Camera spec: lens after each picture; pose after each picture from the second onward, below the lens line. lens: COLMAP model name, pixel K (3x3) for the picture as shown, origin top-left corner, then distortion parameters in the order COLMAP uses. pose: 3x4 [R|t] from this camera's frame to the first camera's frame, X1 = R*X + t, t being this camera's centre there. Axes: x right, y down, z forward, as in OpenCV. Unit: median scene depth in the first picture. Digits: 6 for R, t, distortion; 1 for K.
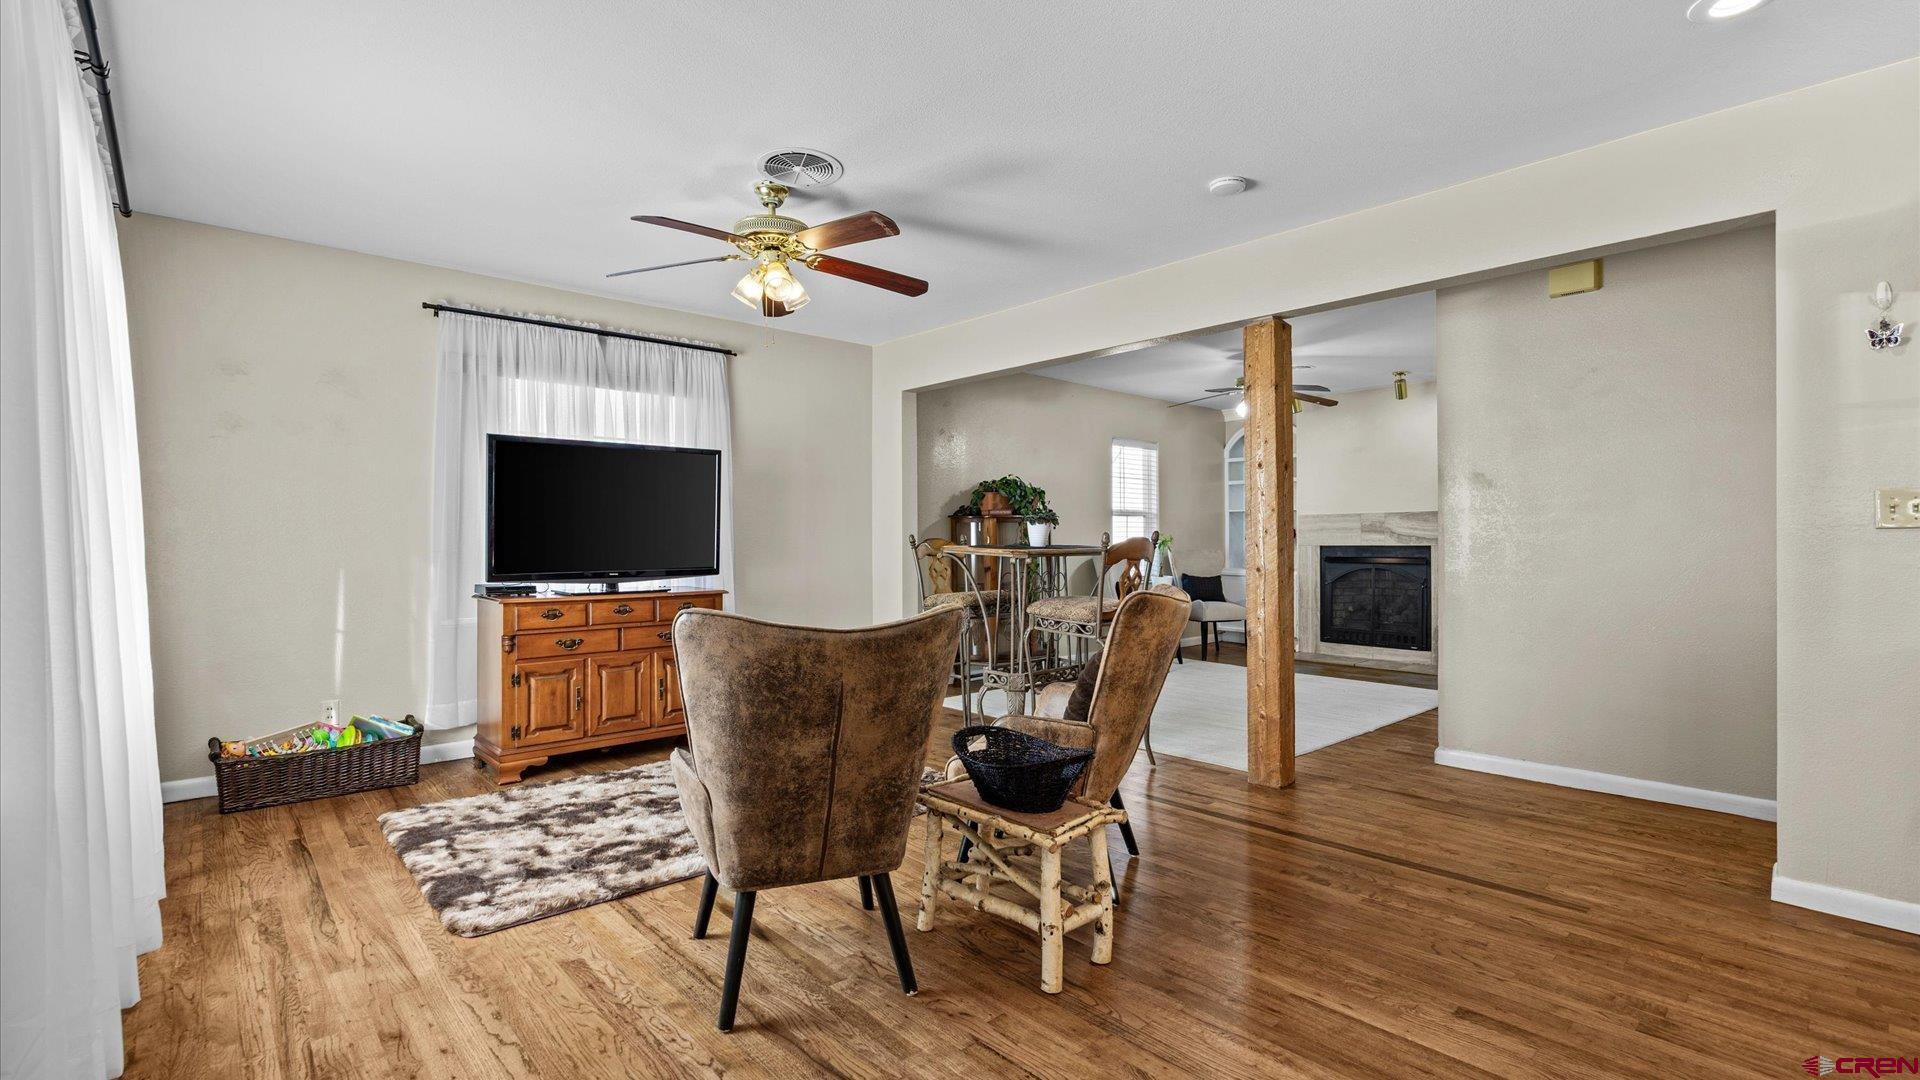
lens RADIAL K [[858.9, 0, 970.6], [0, 858.9, 537.6], [0, 0, 1]] dist [-0.004550, -0.001744]
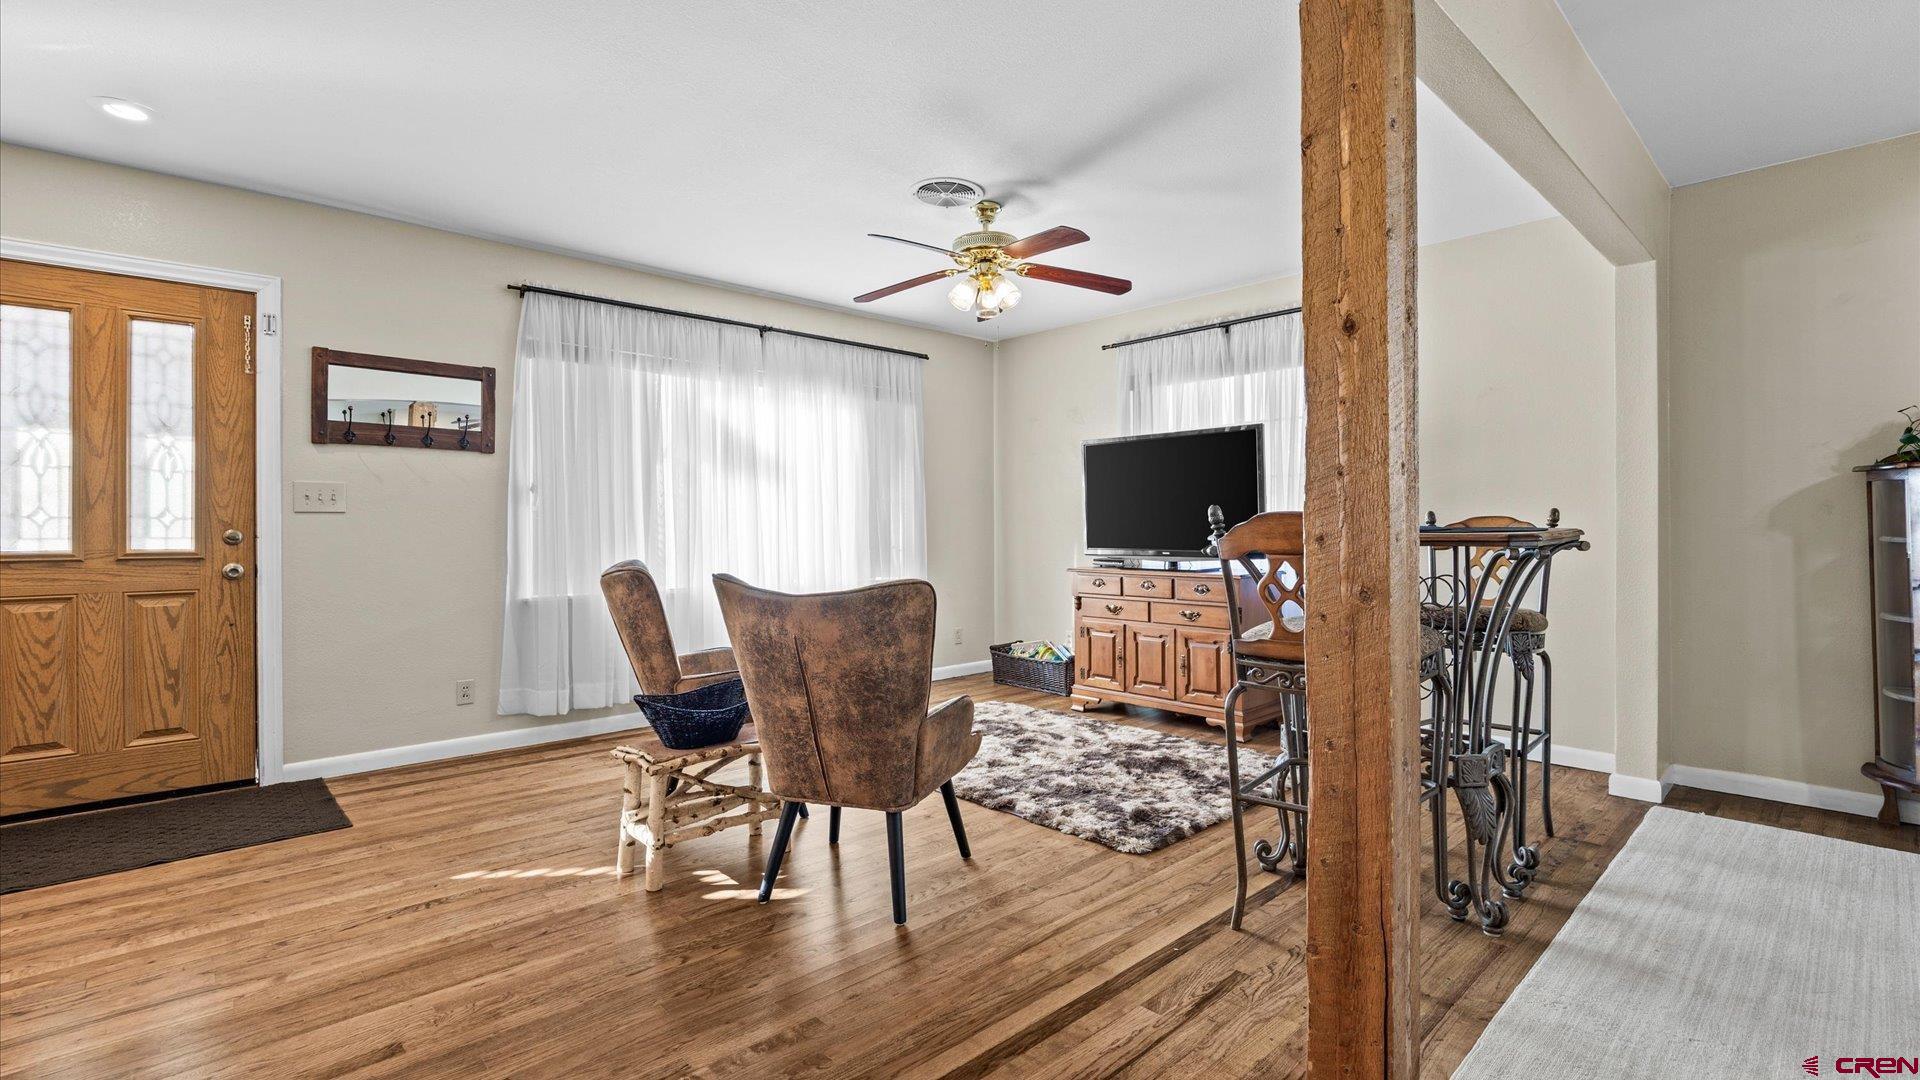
lens RADIAL K [[858.9, 0, 959.6], [0, 858.9, 522.3], [0, 0, 1]] dist [-0.004550, -0.001744]
pose [[0.002578, -0.003472, -0.999991, 0.653547], [0.004744, 0.999983, -0.003460, 0.005610], [0.999985, -0.004735, 0.002594, 0.706997]]
